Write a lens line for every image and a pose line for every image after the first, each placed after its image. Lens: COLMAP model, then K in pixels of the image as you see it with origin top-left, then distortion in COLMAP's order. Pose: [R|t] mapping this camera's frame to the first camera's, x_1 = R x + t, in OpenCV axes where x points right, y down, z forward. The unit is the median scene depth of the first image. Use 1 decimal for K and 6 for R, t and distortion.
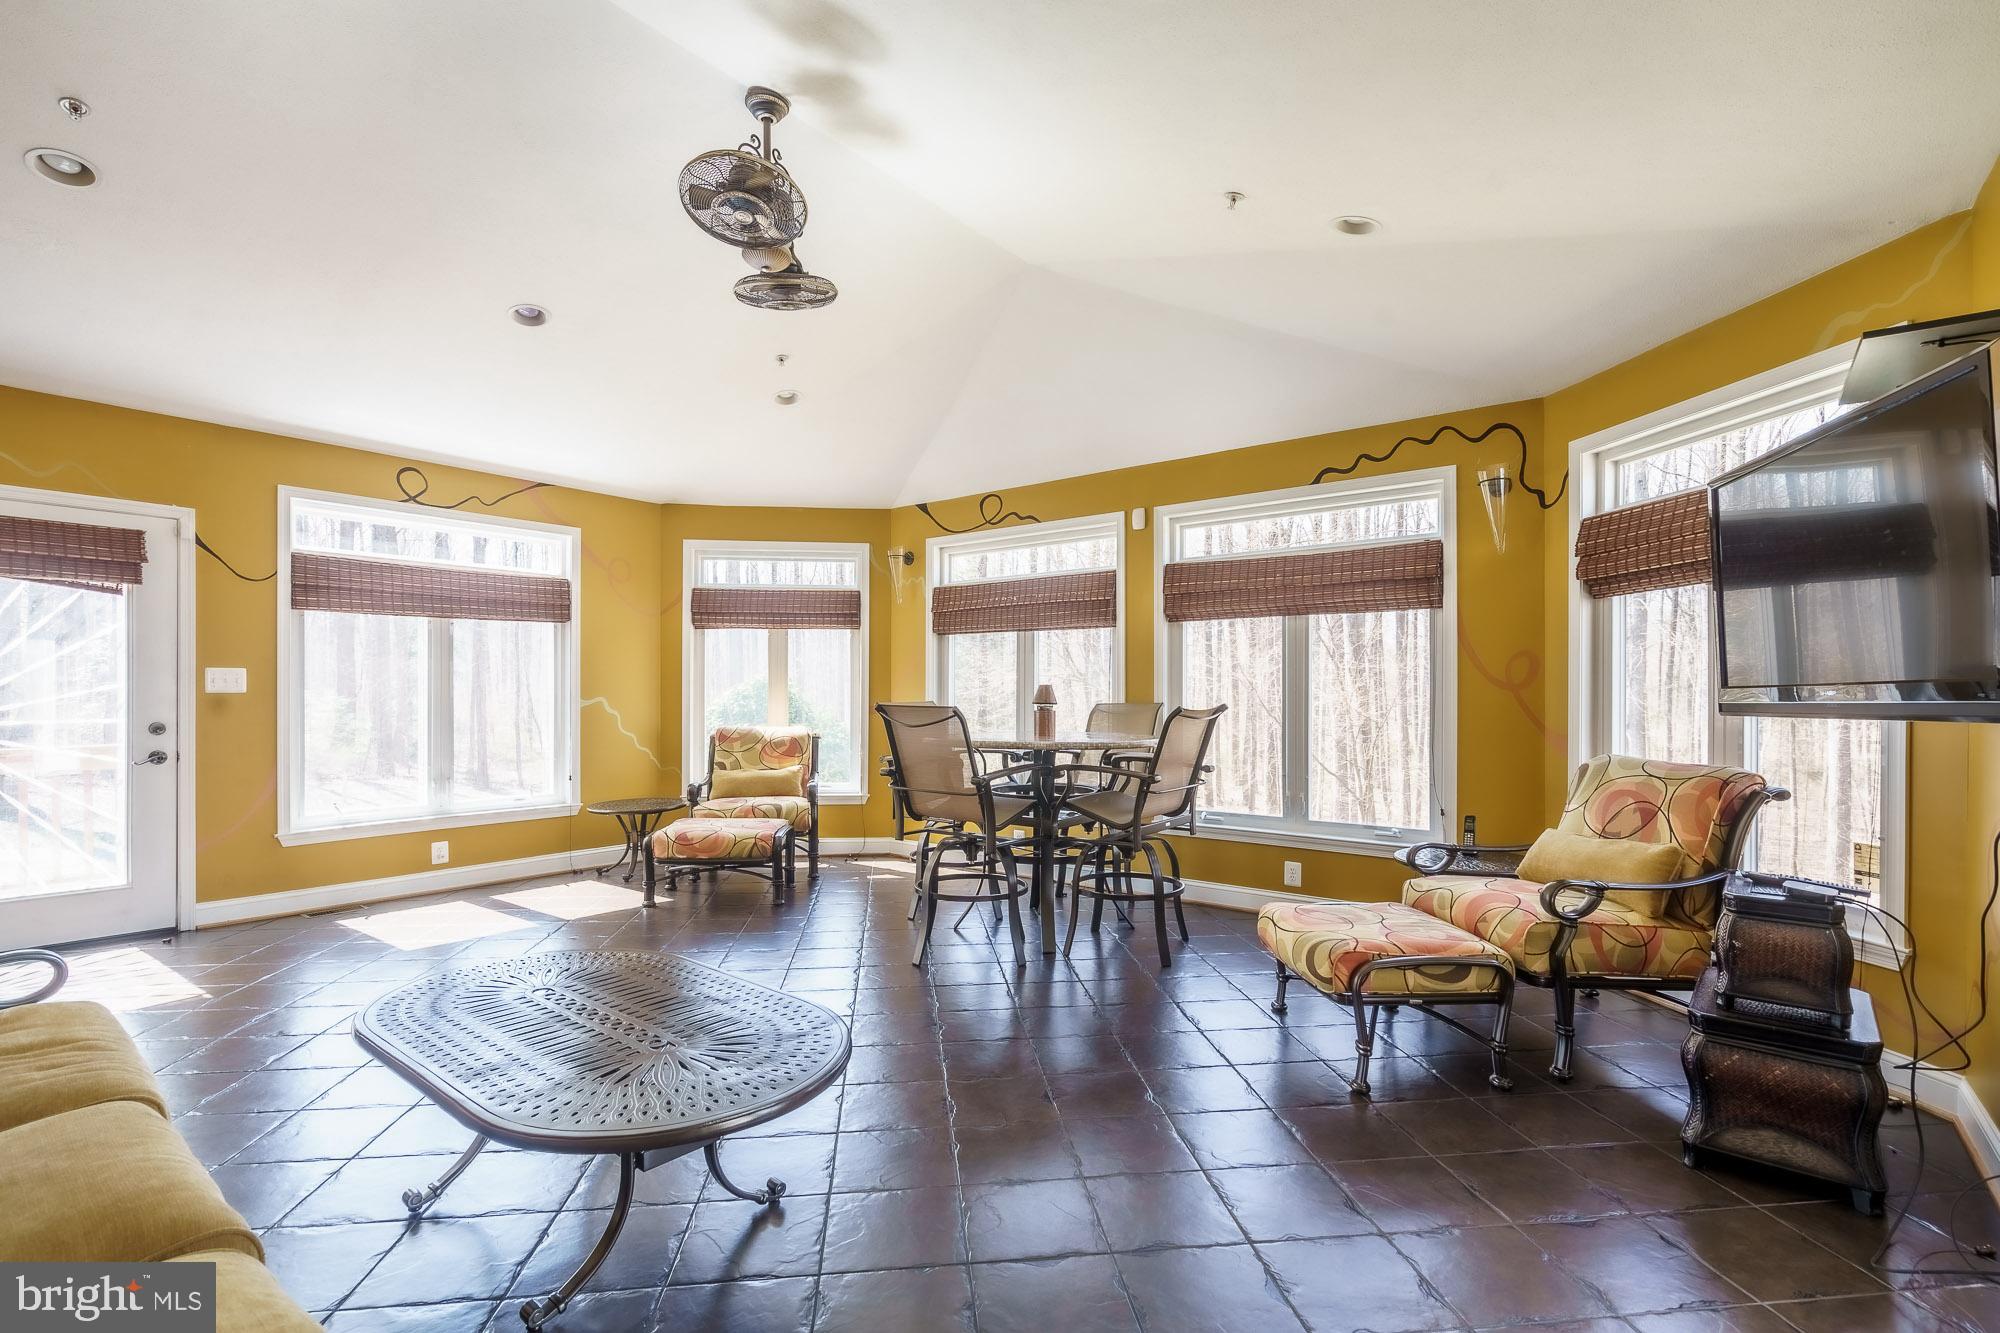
lens RADIAL K [[916.0, 0, 992.8], [0, 916.0, 678.9], [0, 0, 1]] dist [-0.002845, -0.000194]
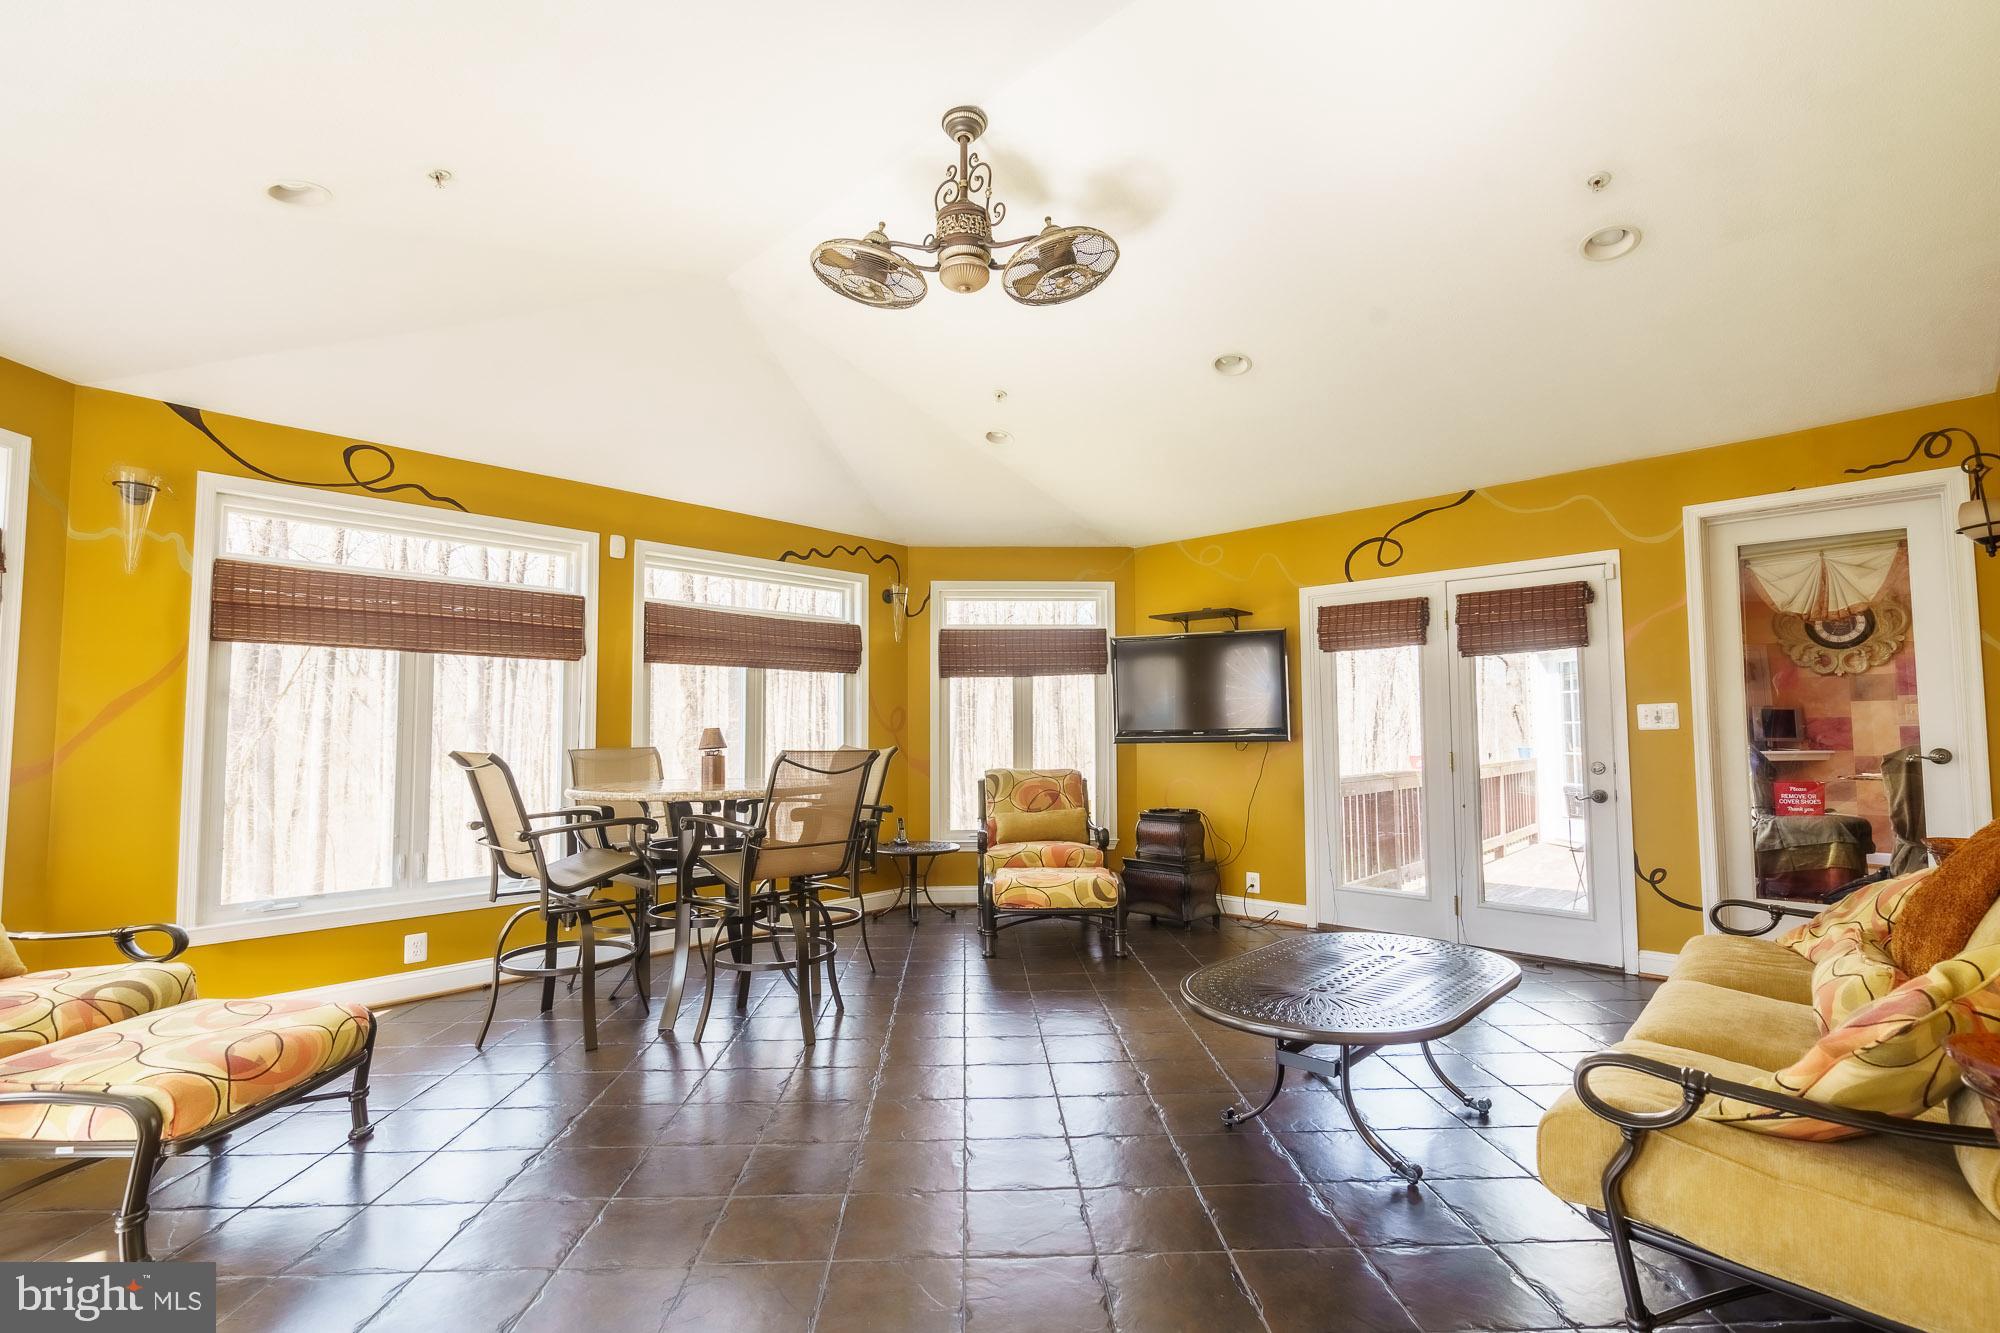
lens RADIAL K [[916.0, 0, 995.7], [0, 916.0, 669.7], [0, 0, 1]] dist [-0.002845, -0.000194]
pose [[0.083138, 0.067647, 0.994239, -0.699633], [-0.007702, 0.997707, -0.067239, 0.006289], [-0.996508, -0.002067, 0.083468, 0.537404]]
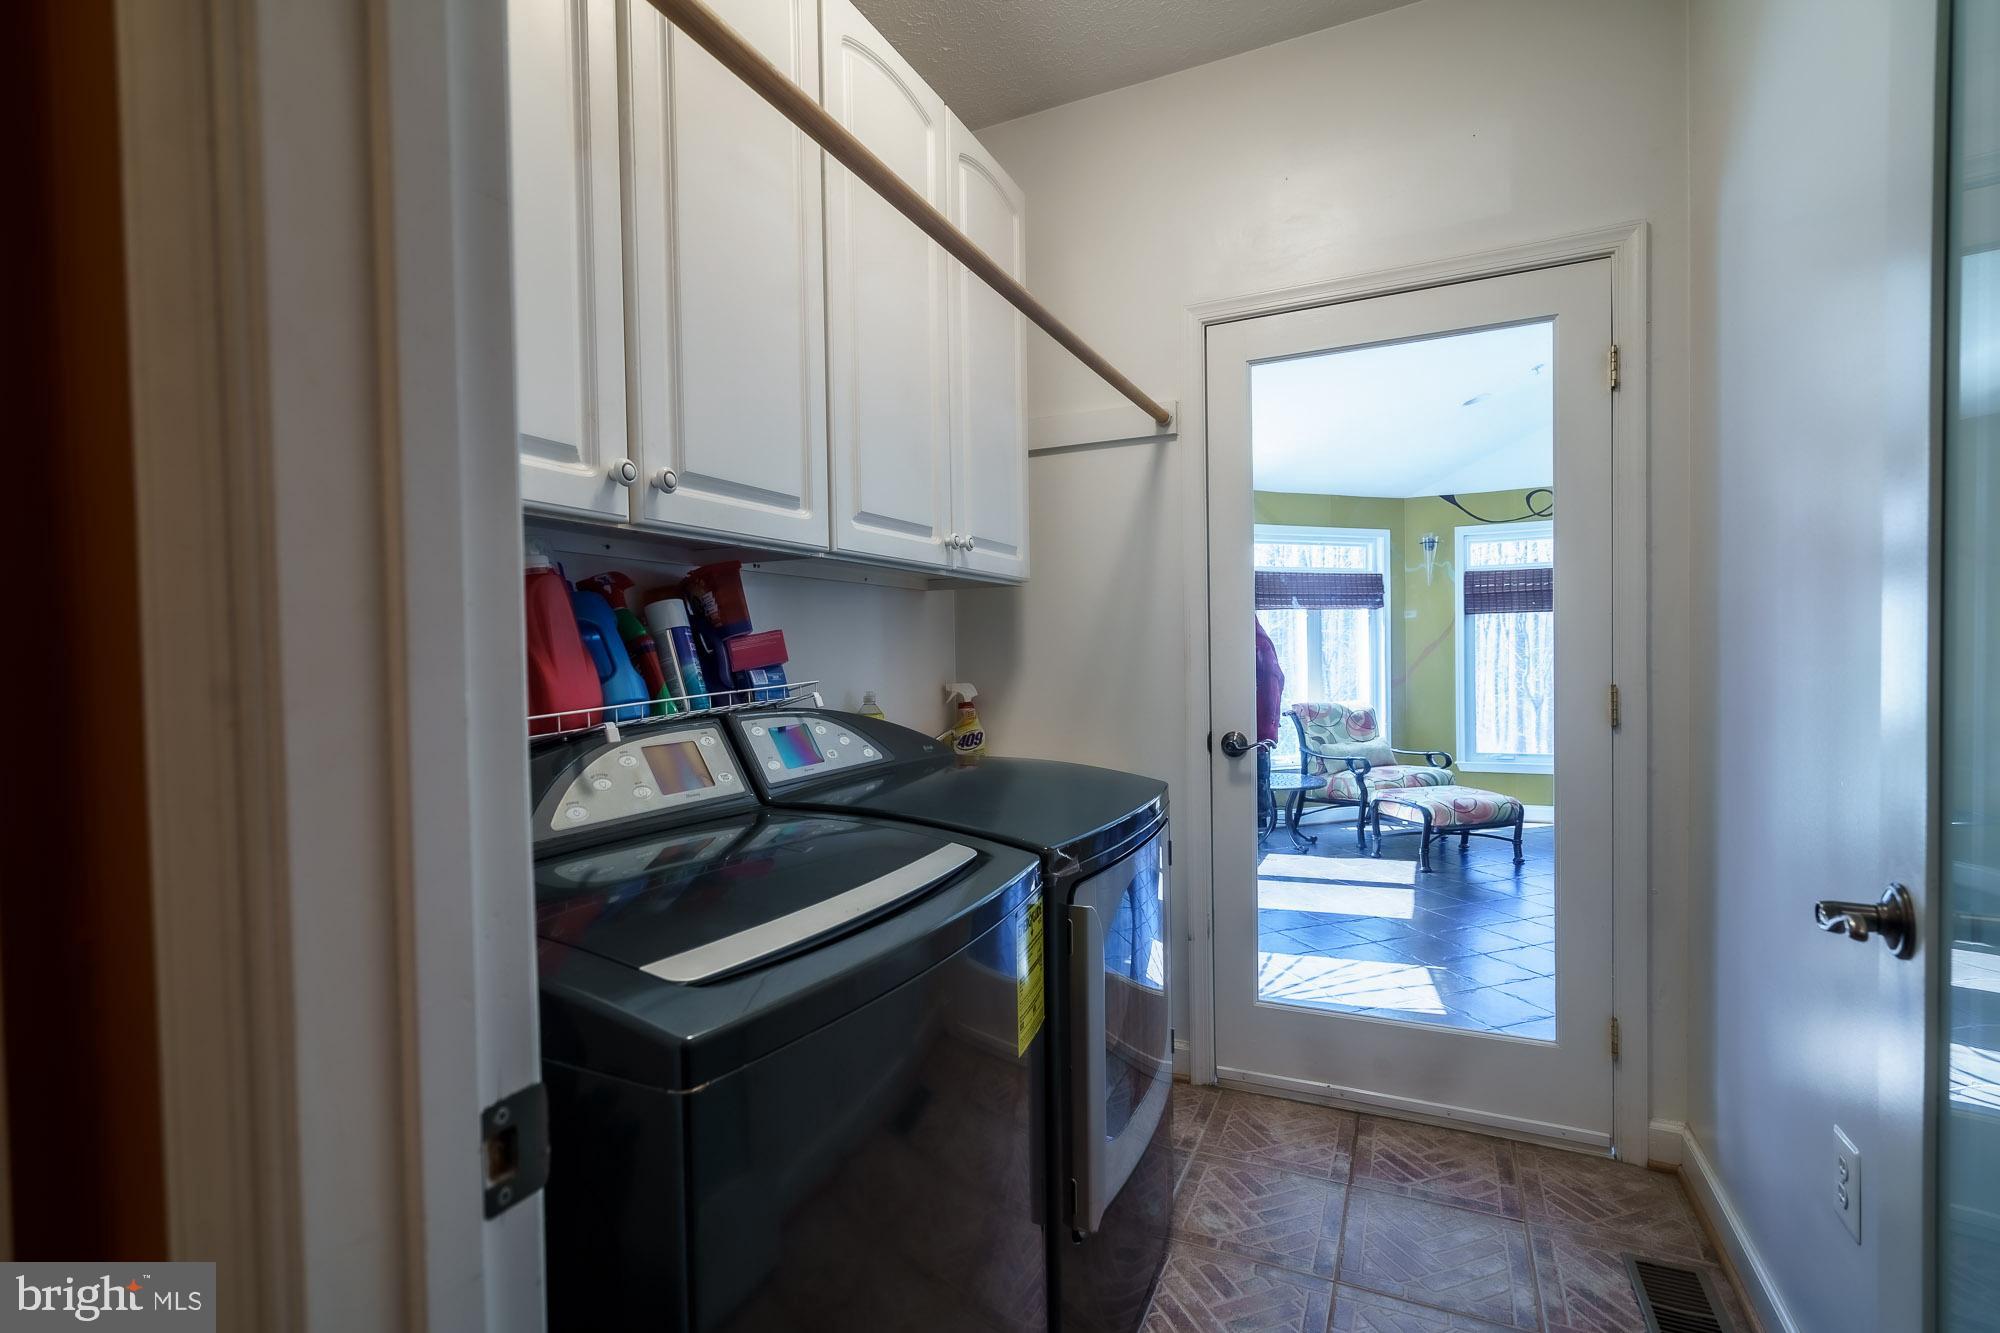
lens RADIAL K [[916.0, 0, 1003.5], [0, 916.0, 663.1], [0, 0, 1]] dist [-0.002845, -0.000194]
pose [[0.972579, -0.015675, 0.232045, -1.012875], [0.011248, 0.999729, 0.020389, -0.021893], [-0.232302, -0.017220, 0.972491, 0.065429]]
